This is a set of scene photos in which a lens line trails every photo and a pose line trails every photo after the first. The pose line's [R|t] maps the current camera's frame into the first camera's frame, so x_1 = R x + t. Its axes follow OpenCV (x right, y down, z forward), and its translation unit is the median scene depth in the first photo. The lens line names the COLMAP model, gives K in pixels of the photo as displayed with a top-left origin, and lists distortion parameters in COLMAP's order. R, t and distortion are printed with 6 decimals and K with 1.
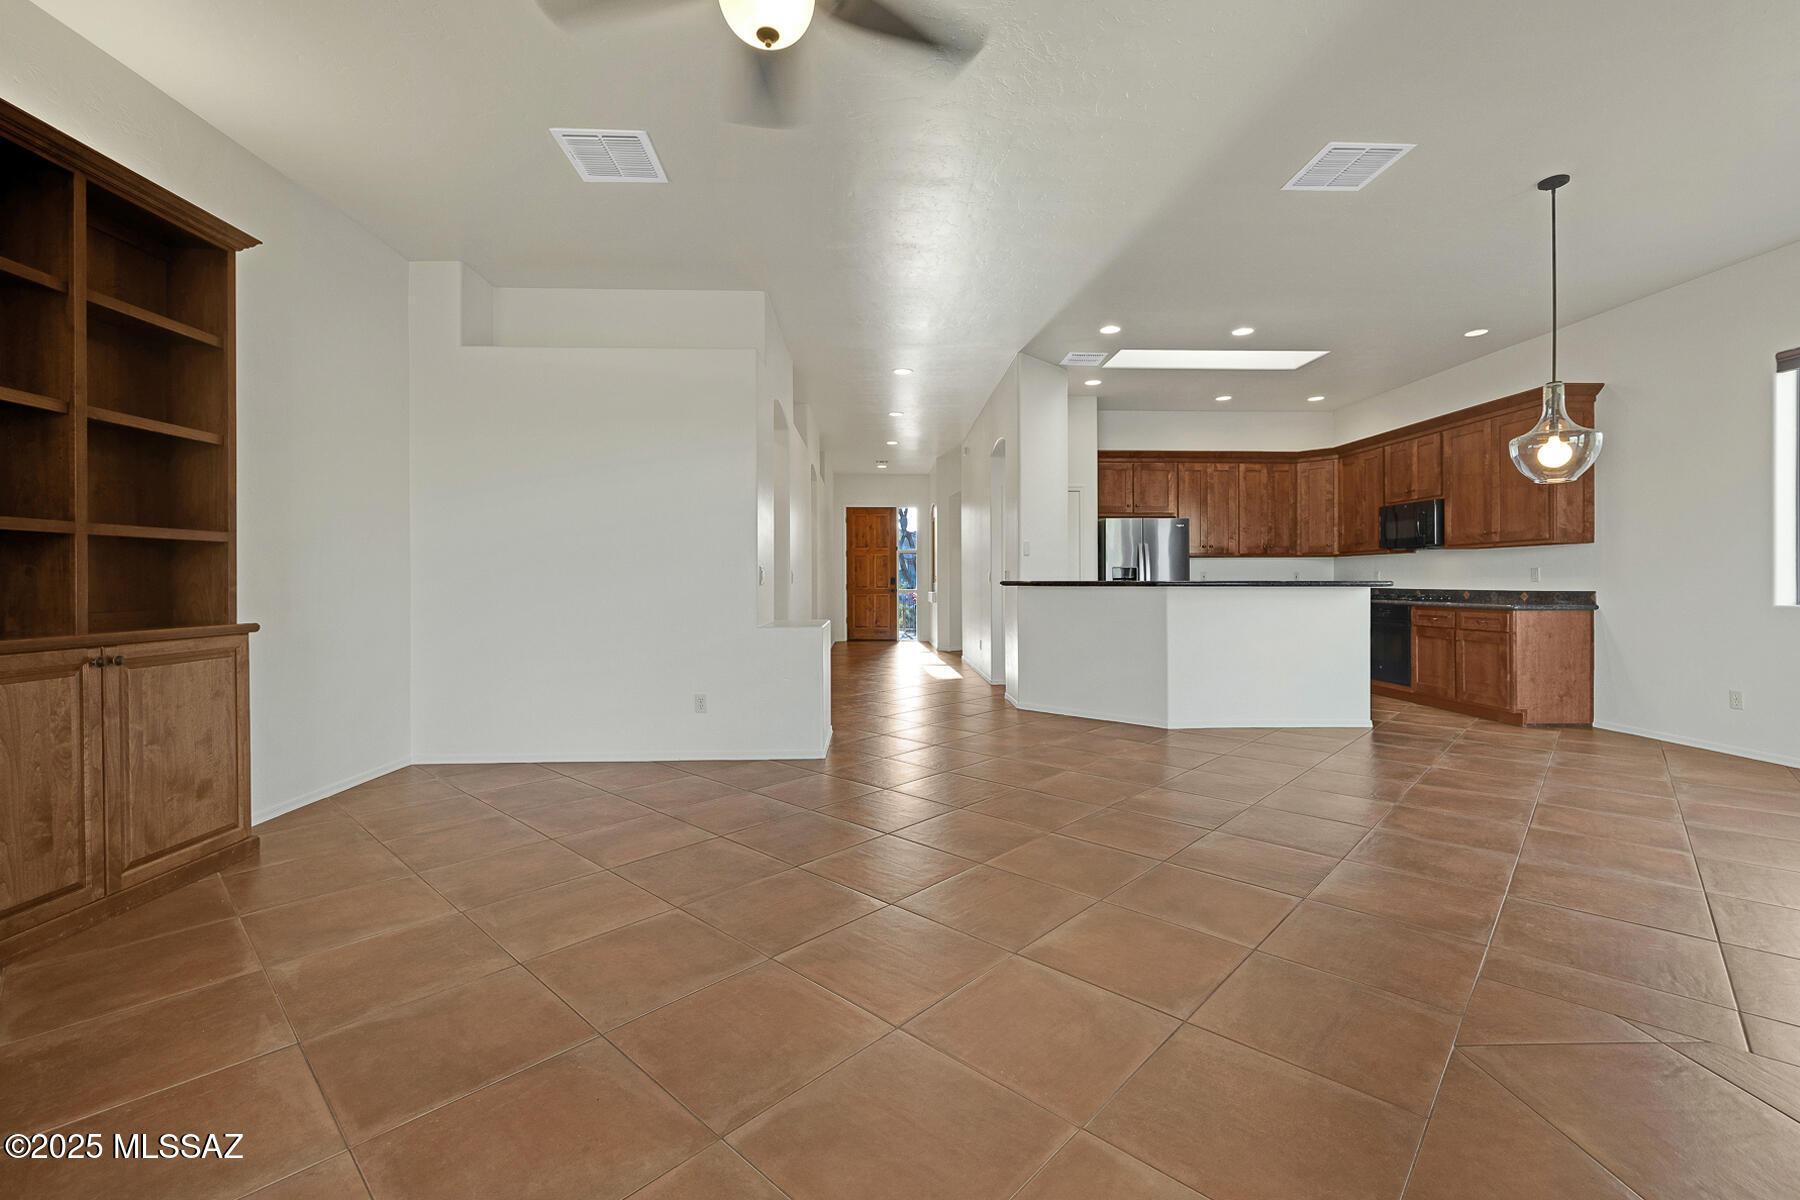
lens RADIAL K [[787.0, 0, 887.8], [0, 787.0, 591.4], [0, 0, 1]] dist [-0.001215, -0.000084]
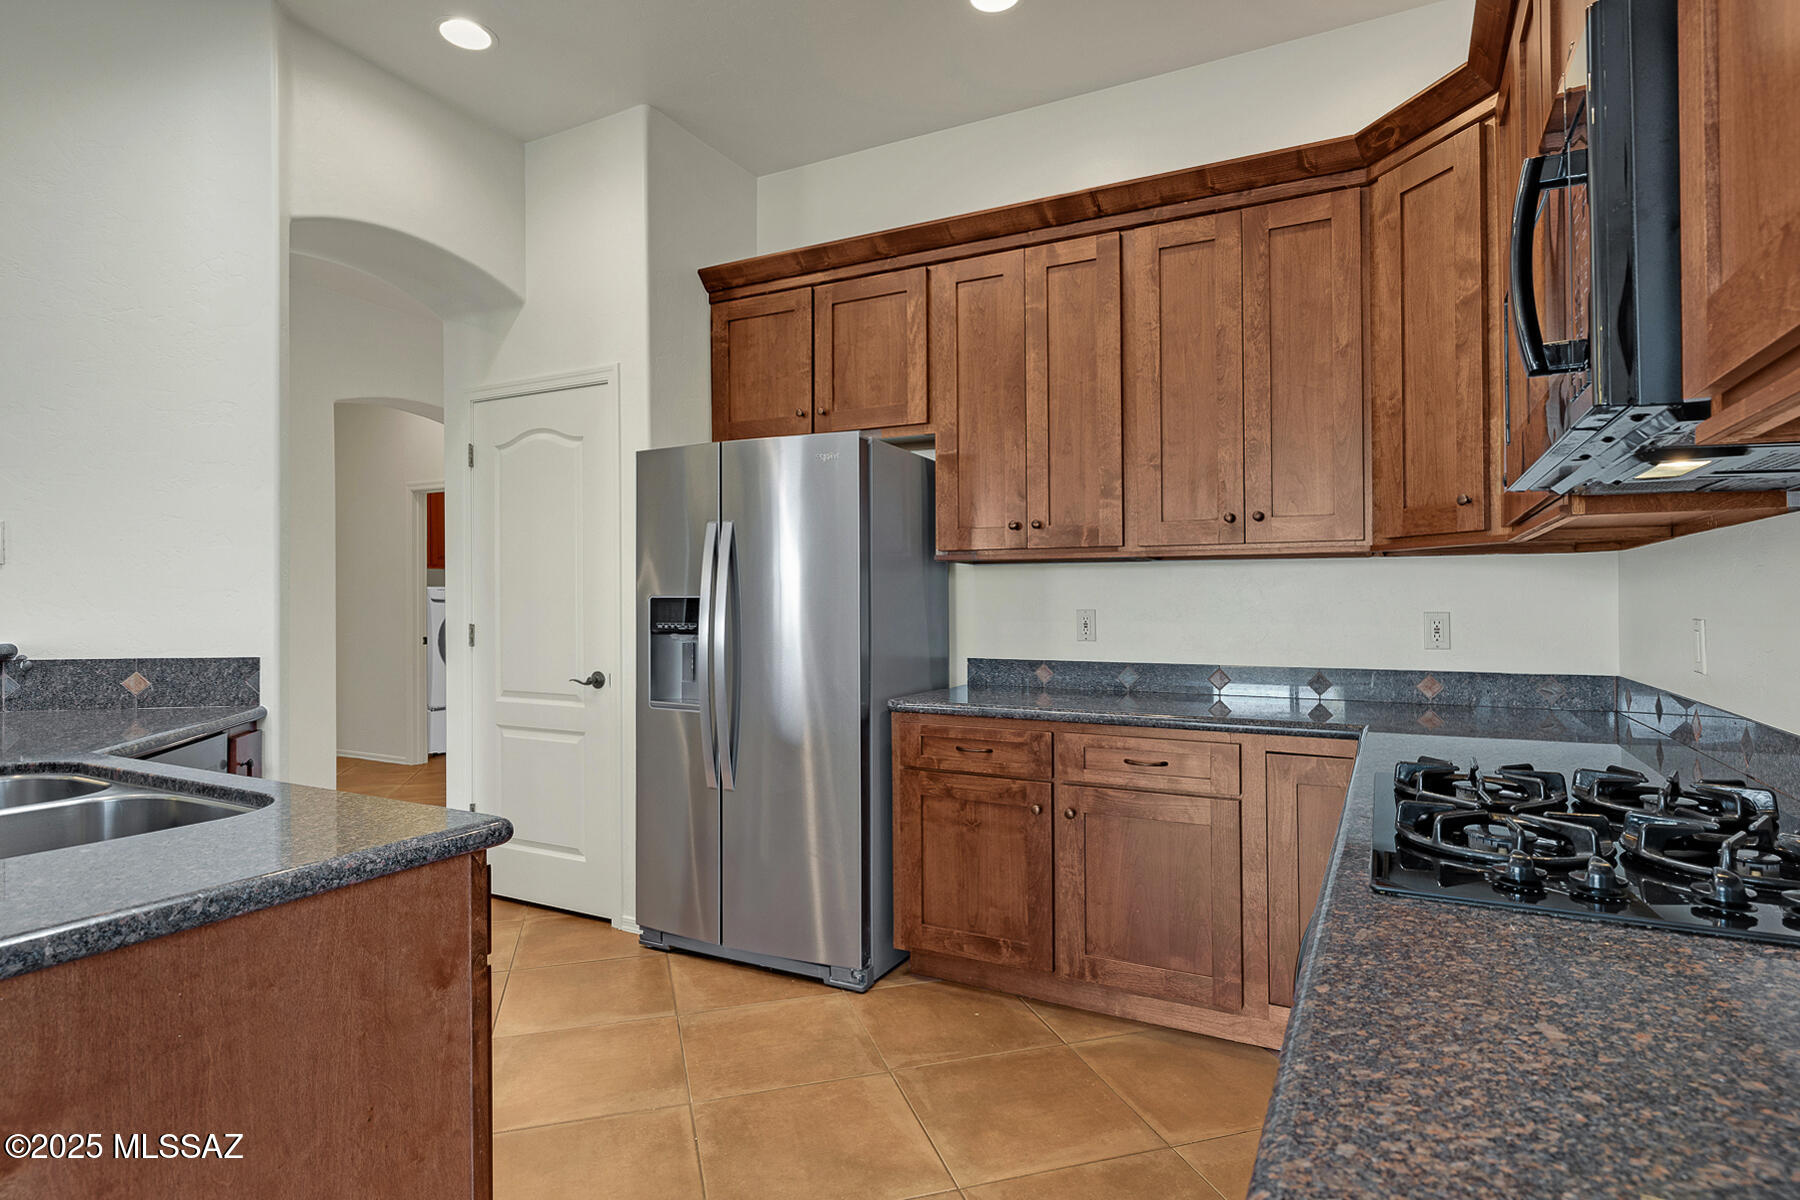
lens RADIAL K [[932.1, 0, 900.0], [0, 932.1, 600.0], [0, 0, 1]] dist [-0.001278, -0.000156]
pose [[0.869198, -0.000308, -0.494465, 0.693062], [-0.007672, 0.999871, -0.014109, -0.030508], [0.494405, 0.016057, 0.869083, 0.861211]]
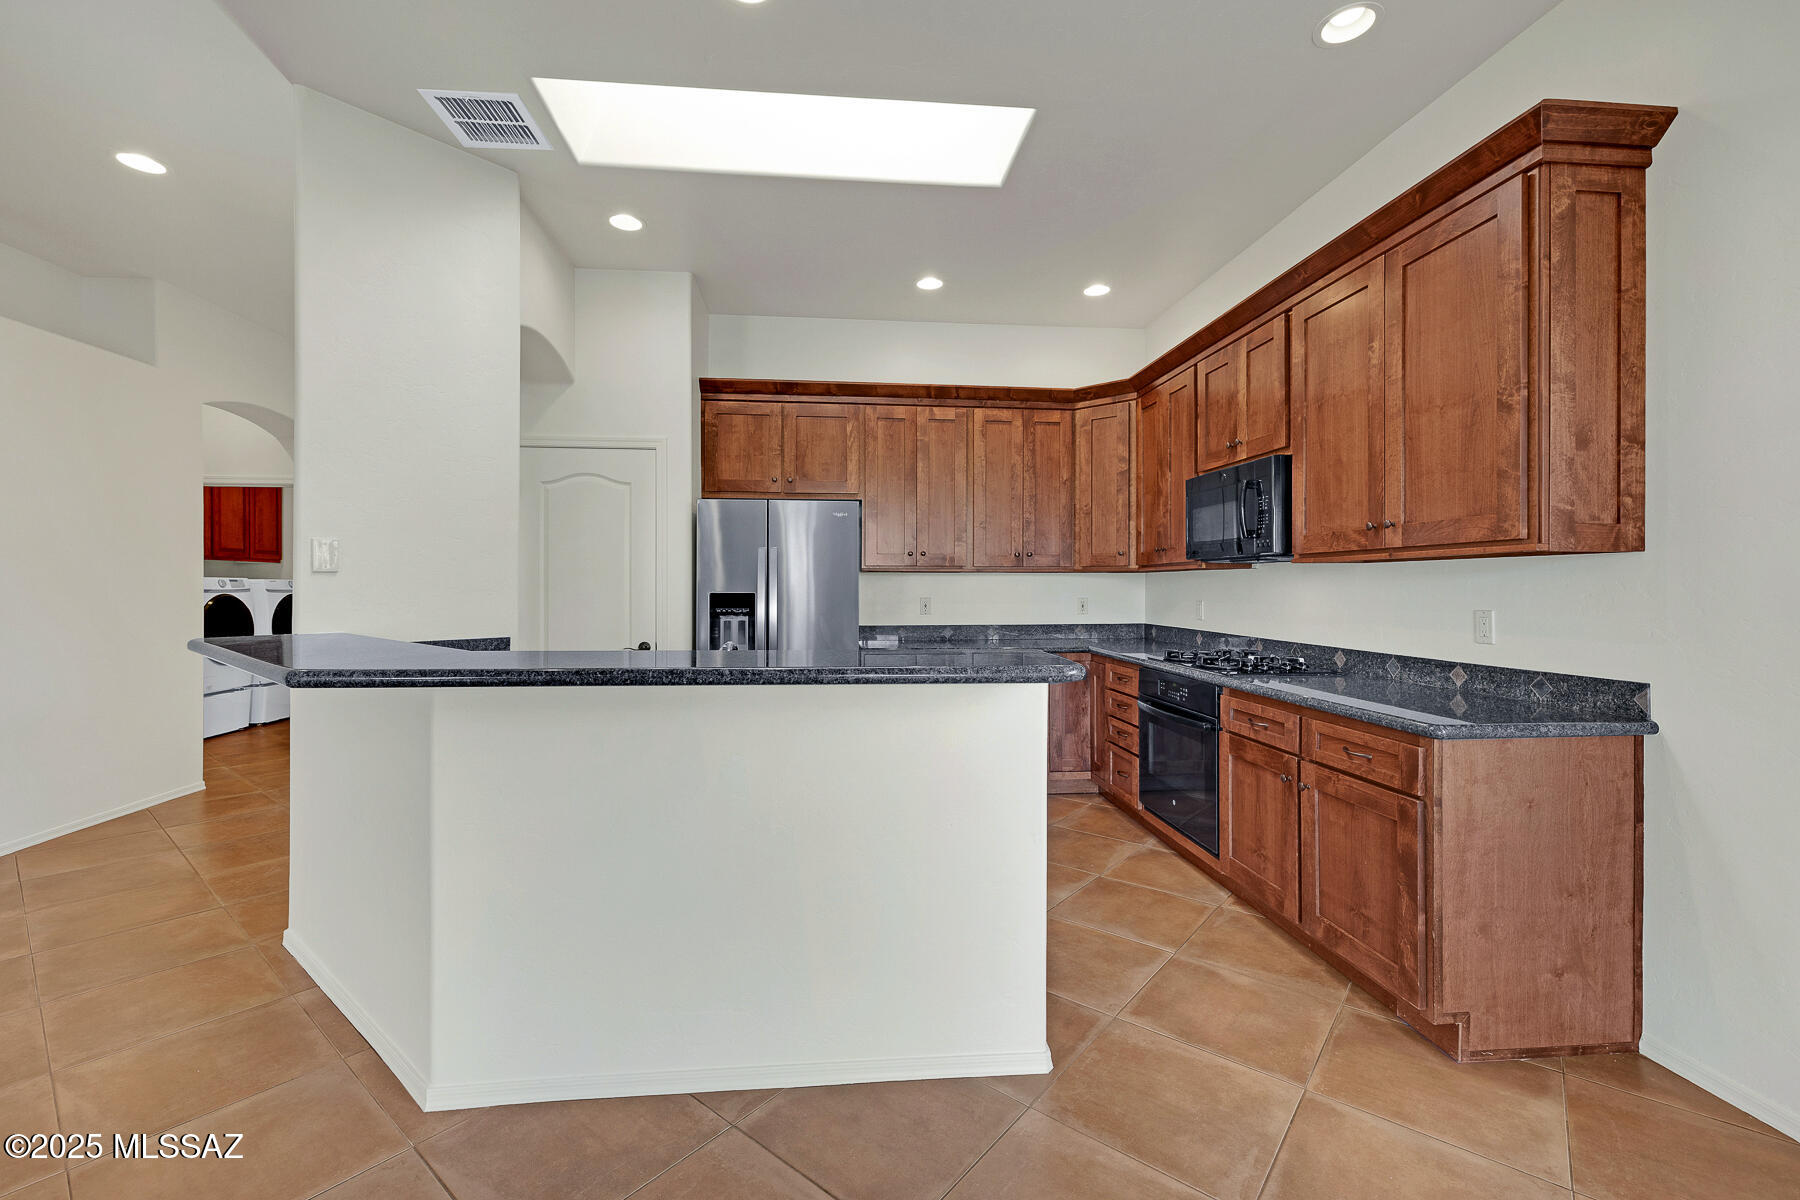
lens RADIAL K [[773.9, 0, 900.0], [0, 773.9, 600.0], [0, 0, 1]] dist [0.001612, 0.000037]
pose [[0.997377, -0.001312, 0.072377, 0.454210], [0.000812, 0.999976, 0.006943, -0.036053], [-0.072384, -0.006866, 0.997353, 0.573810]]
